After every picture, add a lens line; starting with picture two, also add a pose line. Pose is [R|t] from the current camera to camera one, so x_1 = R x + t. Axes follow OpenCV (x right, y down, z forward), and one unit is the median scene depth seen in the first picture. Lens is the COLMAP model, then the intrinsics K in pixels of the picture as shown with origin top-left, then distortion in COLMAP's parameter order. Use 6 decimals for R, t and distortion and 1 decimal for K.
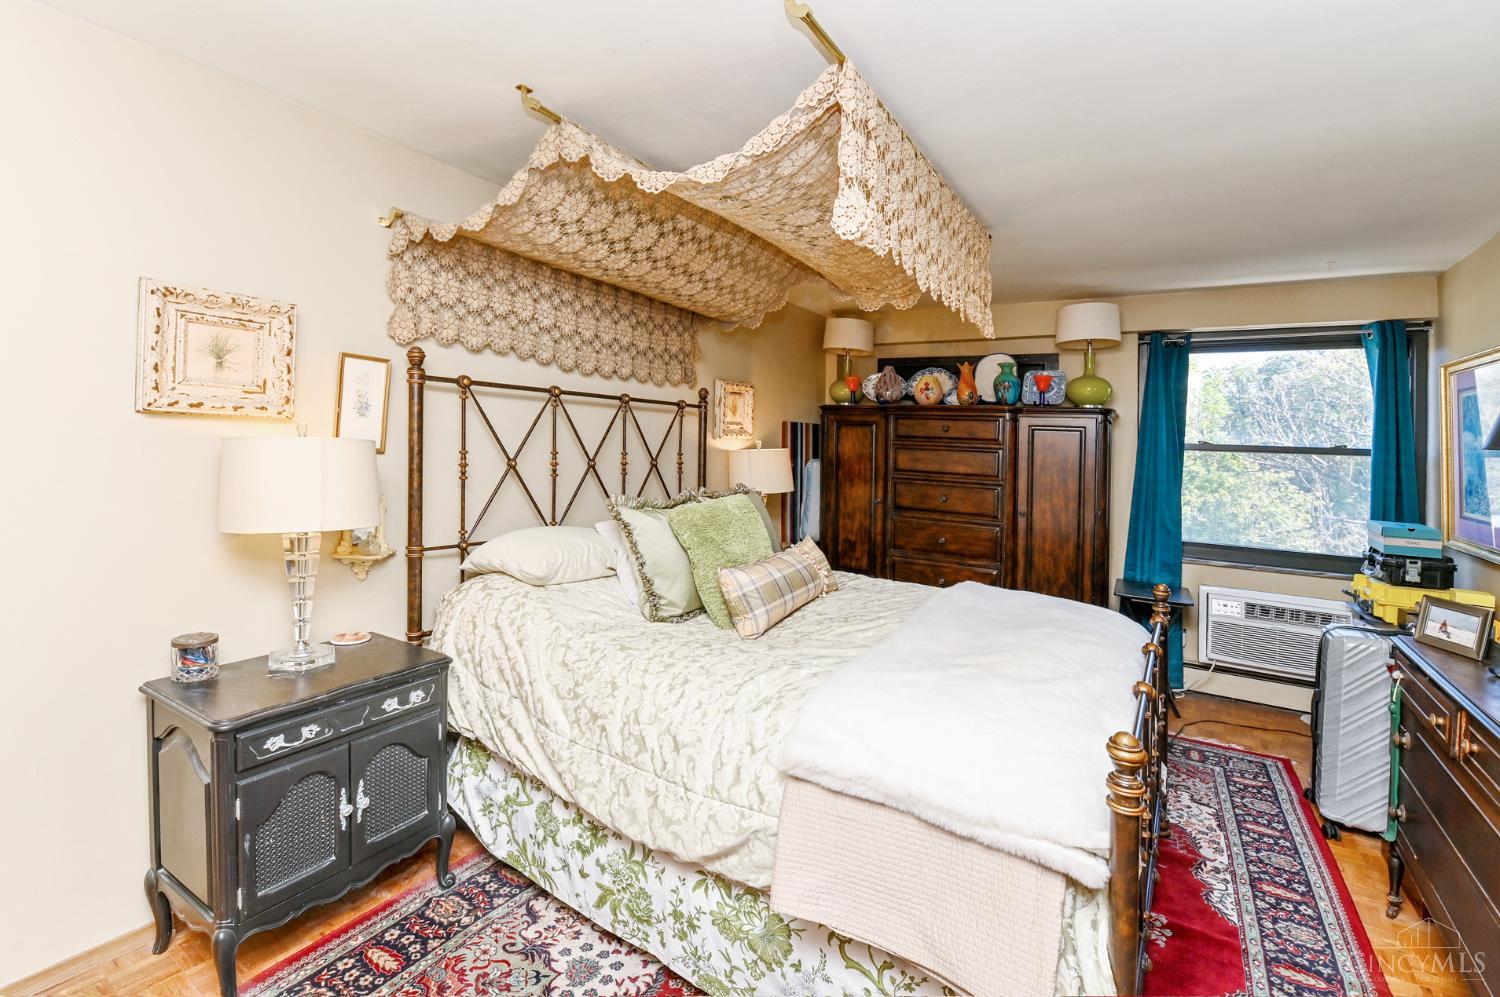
lens RADIAL K [[657.0, 0, 774.0], [0, 657.0, 454.8], [0, 0, 1]] dist [-0.002941, -0.004854]
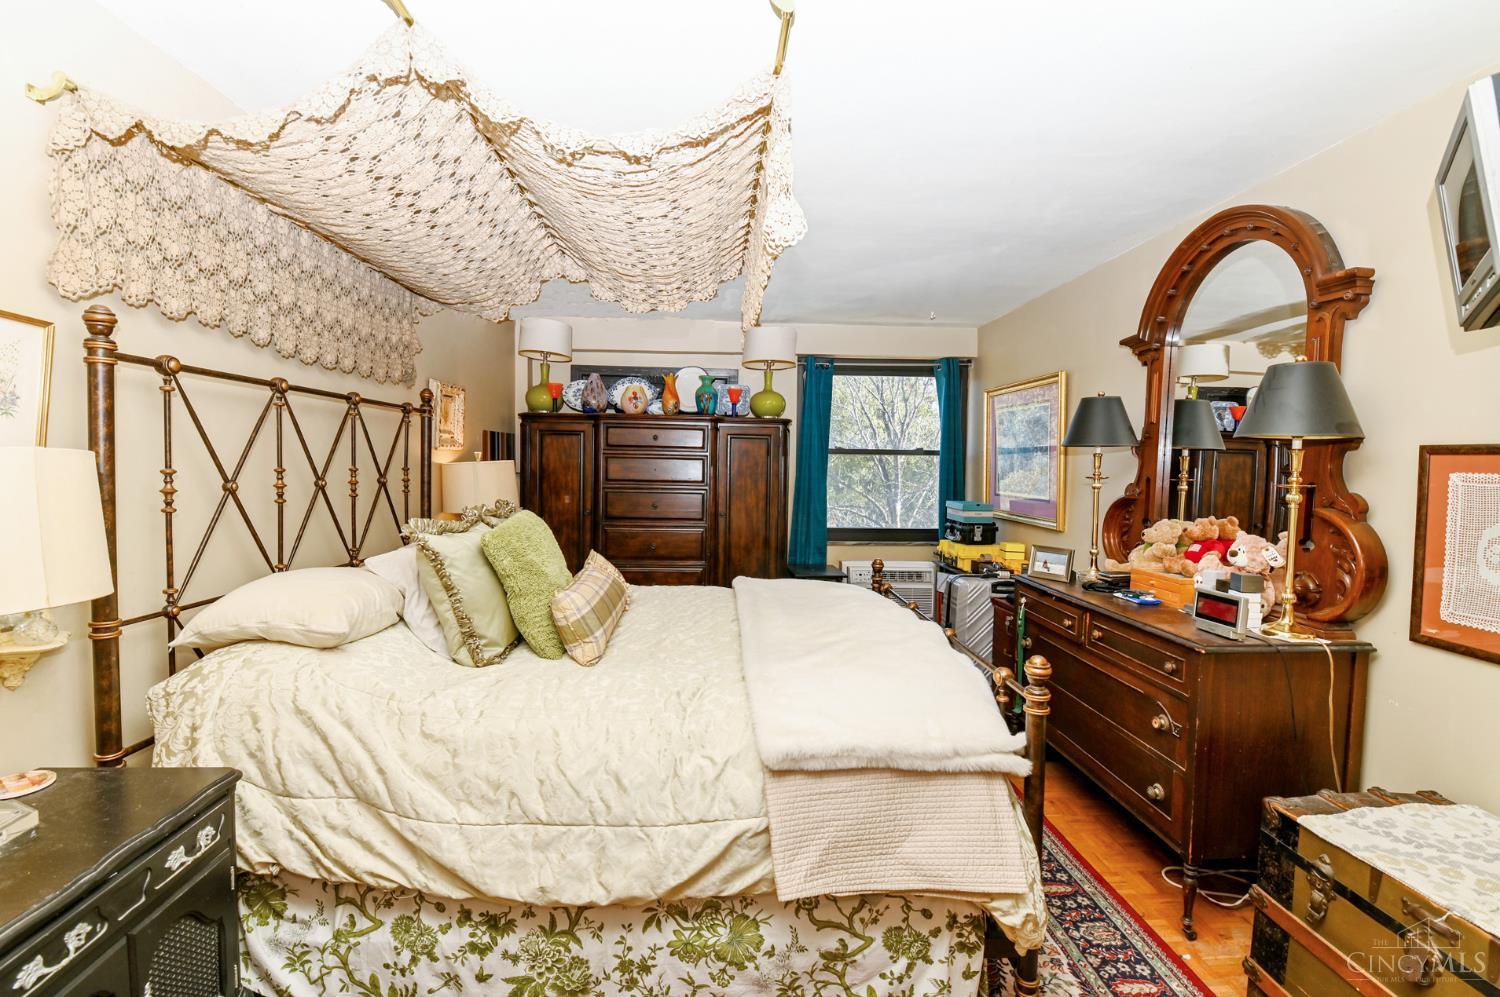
lens RADIAL K [[657.0, 0, 753.2], [0, 657.0, 492.1], [0, 0, 1]] dist [-0.002941, -0.004854]
pose [[0.825575, -0.052235, 0.561869, -0.352947], [0.030902, 0.998397, 0.047412, 0.003426], [-0.563445, -0.021779, 0.825866, 0.116699]]
